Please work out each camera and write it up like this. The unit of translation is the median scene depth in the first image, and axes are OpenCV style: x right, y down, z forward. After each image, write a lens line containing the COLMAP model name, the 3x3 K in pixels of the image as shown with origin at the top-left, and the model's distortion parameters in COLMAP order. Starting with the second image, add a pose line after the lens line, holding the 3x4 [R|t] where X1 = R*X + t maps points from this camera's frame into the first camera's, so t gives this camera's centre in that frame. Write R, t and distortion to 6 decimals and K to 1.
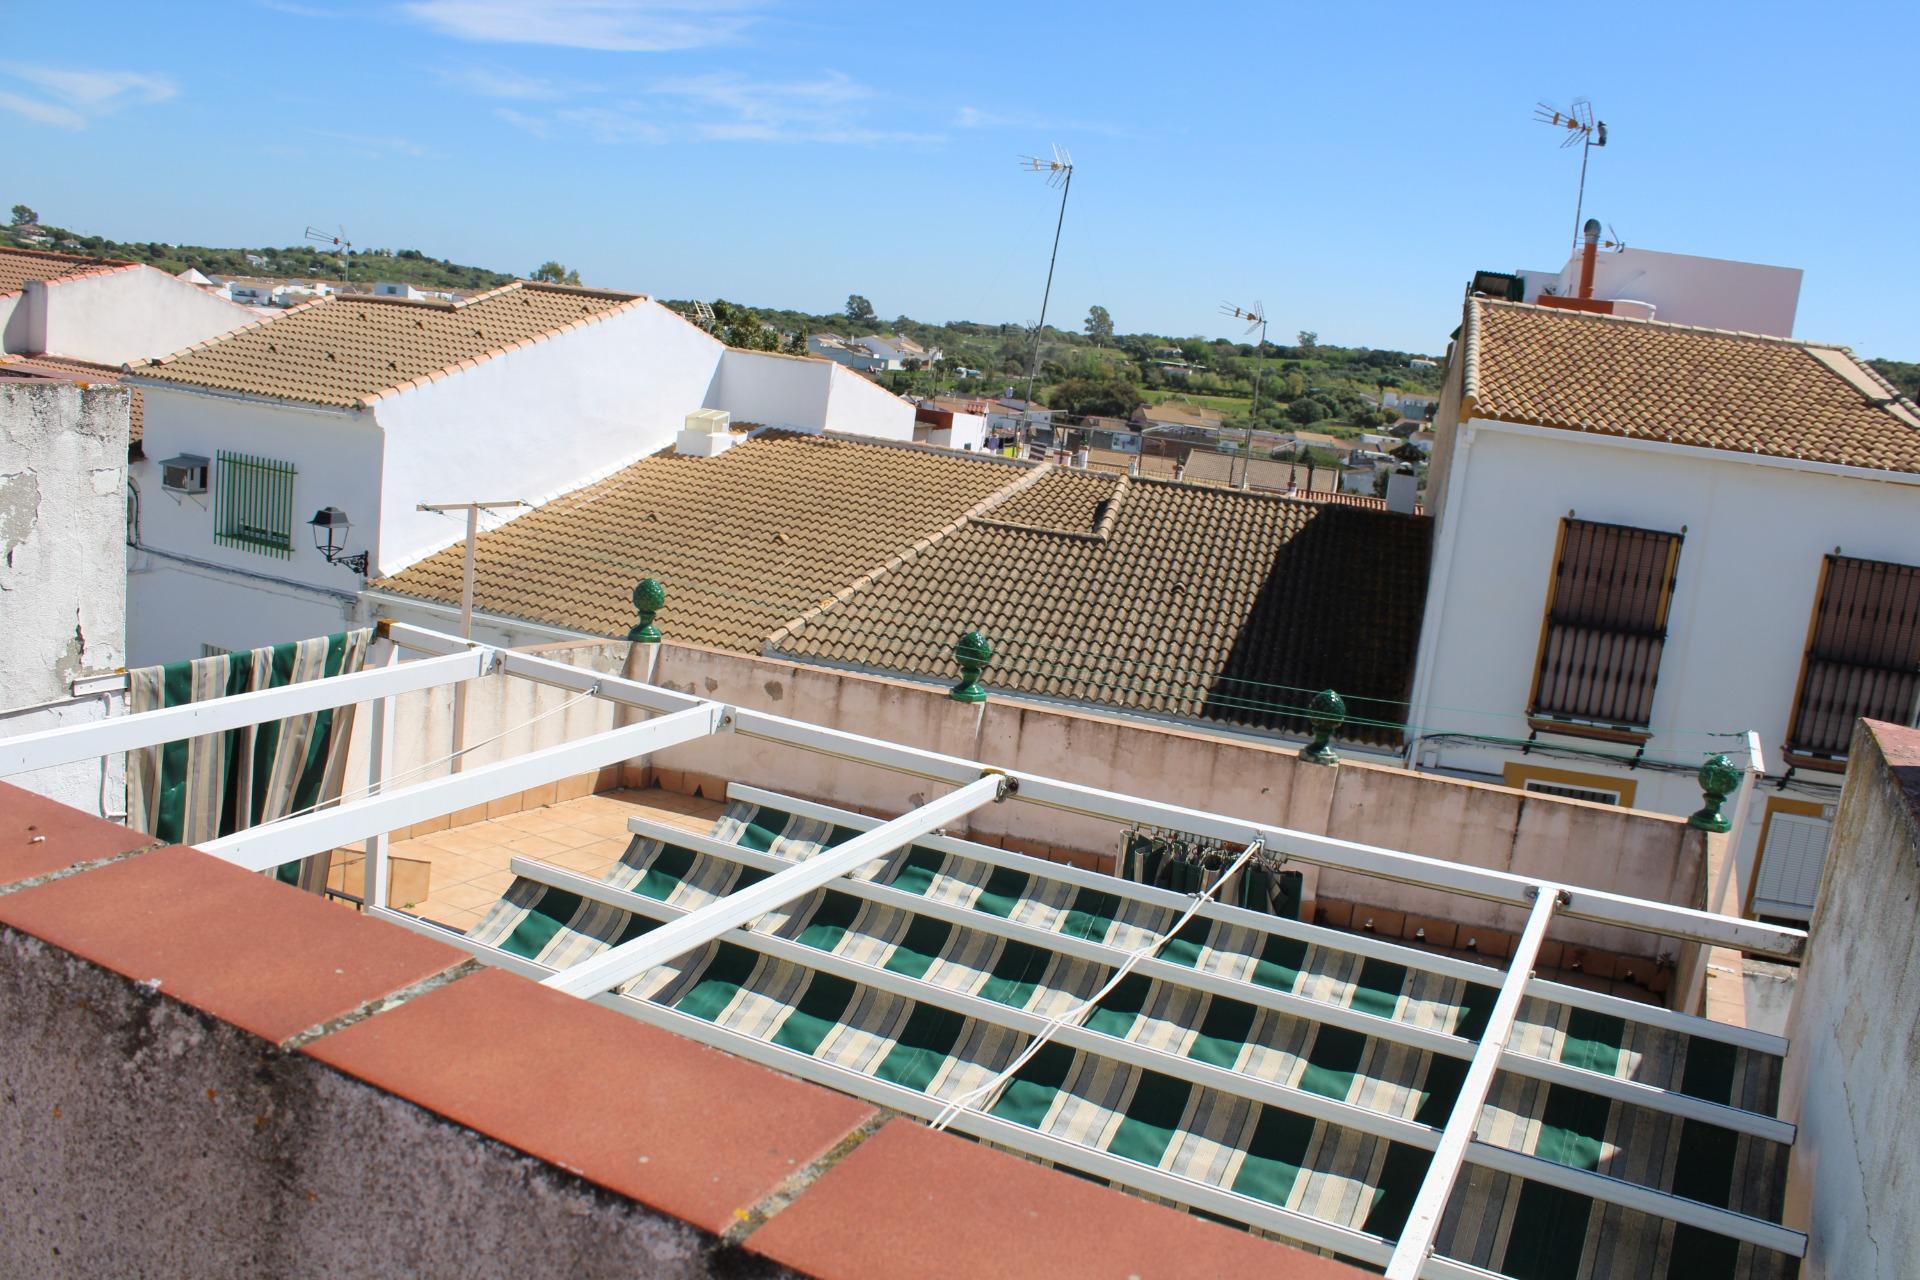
lens RADIAL K [[1577.4, 0, 960.0], [0, 1577.4, 640.0], [0, 0, 1]] dist [-0.073298, 0.009949]
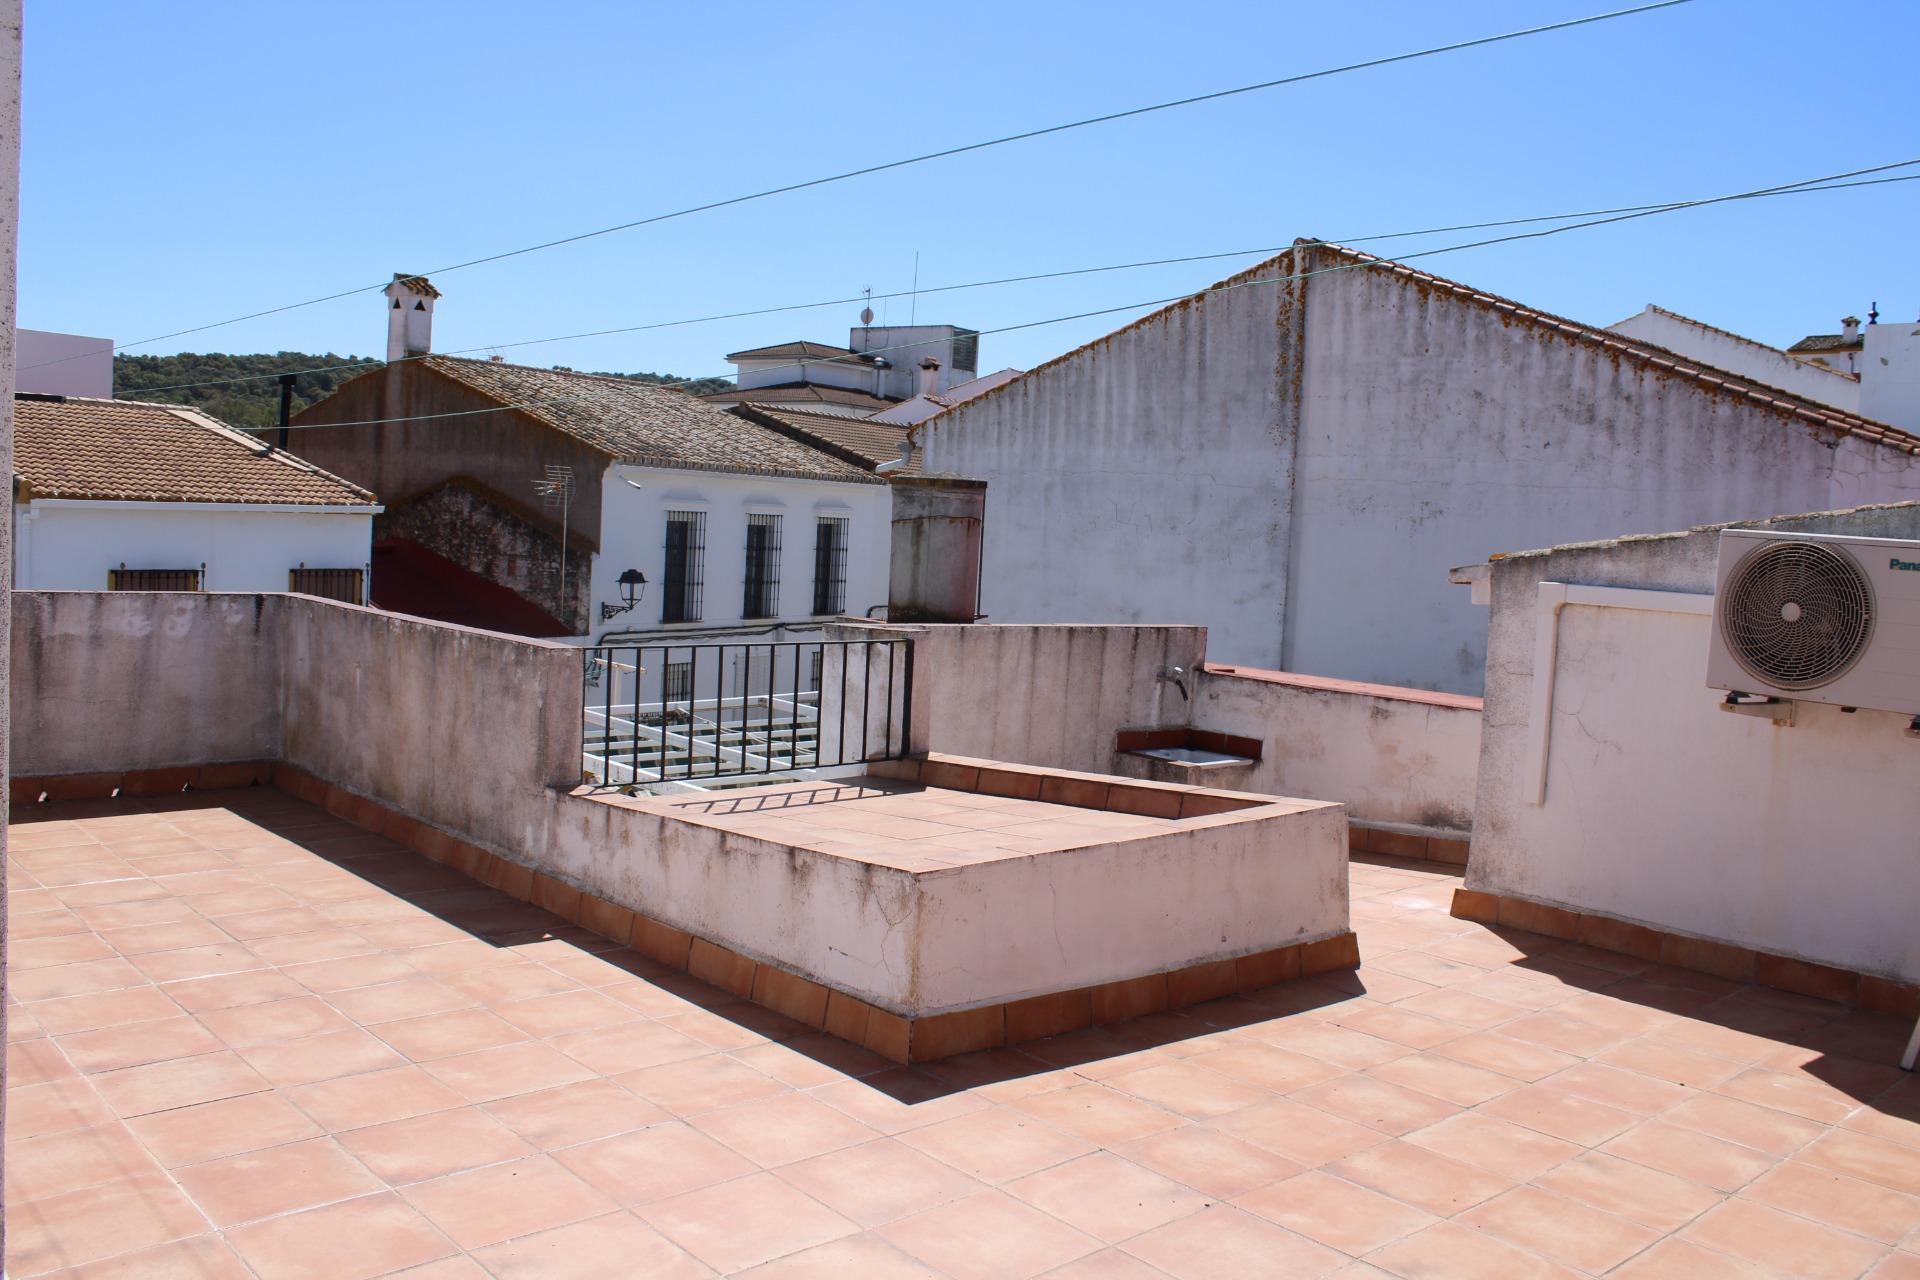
lens RADIAL K [[1577.4, 0, 960.0], [0, 1577.4, 640.0], [0, 0, 1]] dist [-0.073298, 0.009949]
pose [[0.400746, -0.171380, 0.900018, -0.465626], [0.169757, 0.979229, 0.110877, -0.046268], [-0.900325, 0.108351, 0.421515, -0.122348]]
